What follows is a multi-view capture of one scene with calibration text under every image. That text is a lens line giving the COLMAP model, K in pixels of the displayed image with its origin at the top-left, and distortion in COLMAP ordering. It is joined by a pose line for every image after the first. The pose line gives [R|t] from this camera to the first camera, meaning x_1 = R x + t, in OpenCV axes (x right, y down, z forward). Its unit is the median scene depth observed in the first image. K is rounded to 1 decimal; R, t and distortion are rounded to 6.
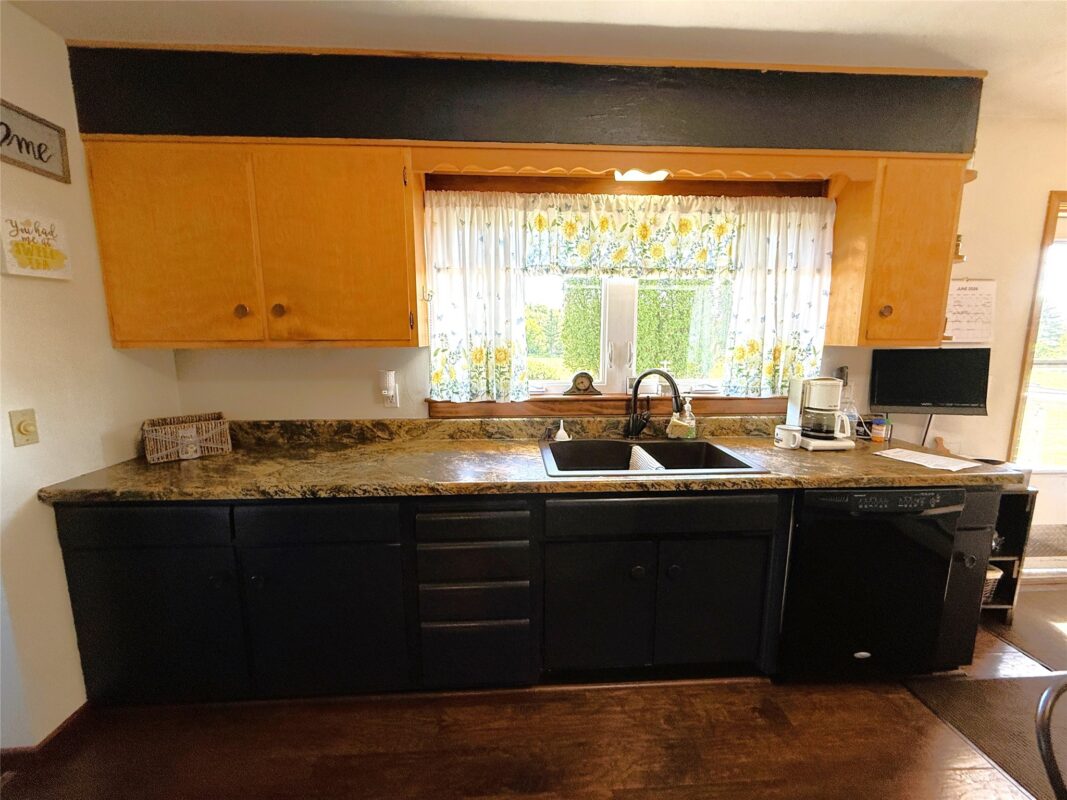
lens RADIAL K [[429.2, 0, 530.3], [0, 429.2, 399.6], [0, 0, 1]] dist [-0.001052, 0.000271]
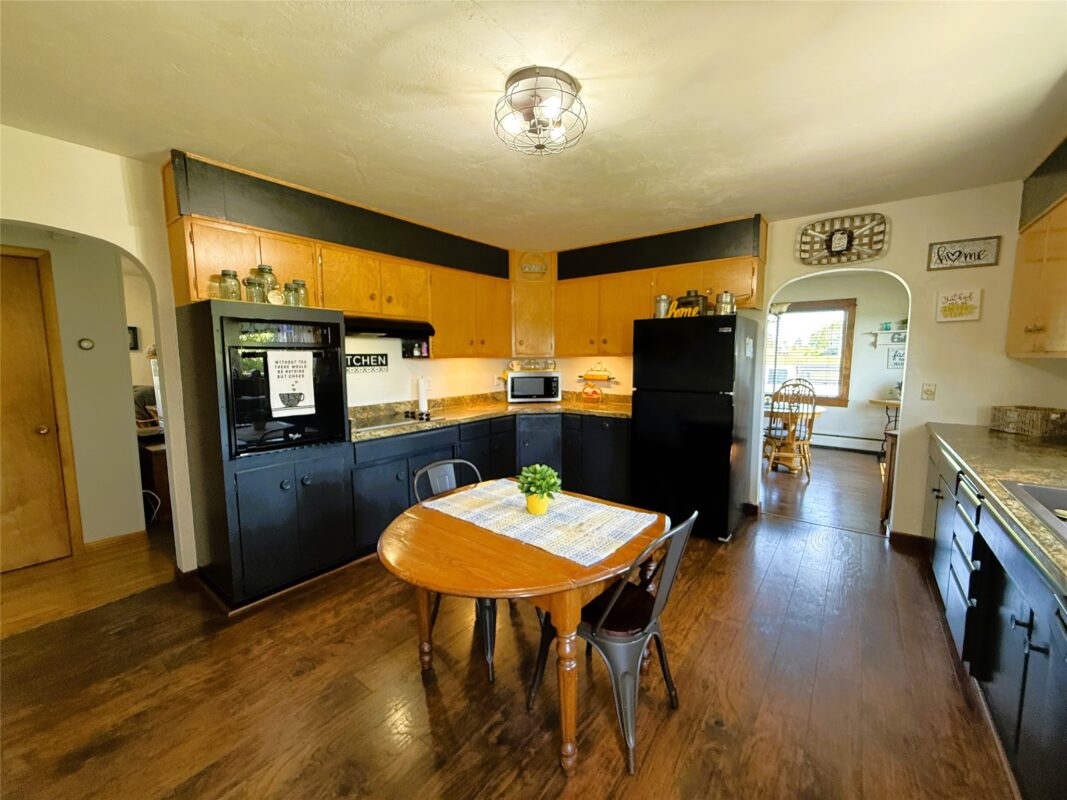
lens RADIAL K [[429.2, 0, 530.3], [0, 429.2, 399.6], [0, 0, 1]] dist [-0.001052, 0.000271]
pose [[-0.650774, 0.080456, -0.754997, 1.273110], [-0.111742, 0.973393, 0.200047, -0.075772], [0.751004, 0.214550, -0.624468, 0.615283]]
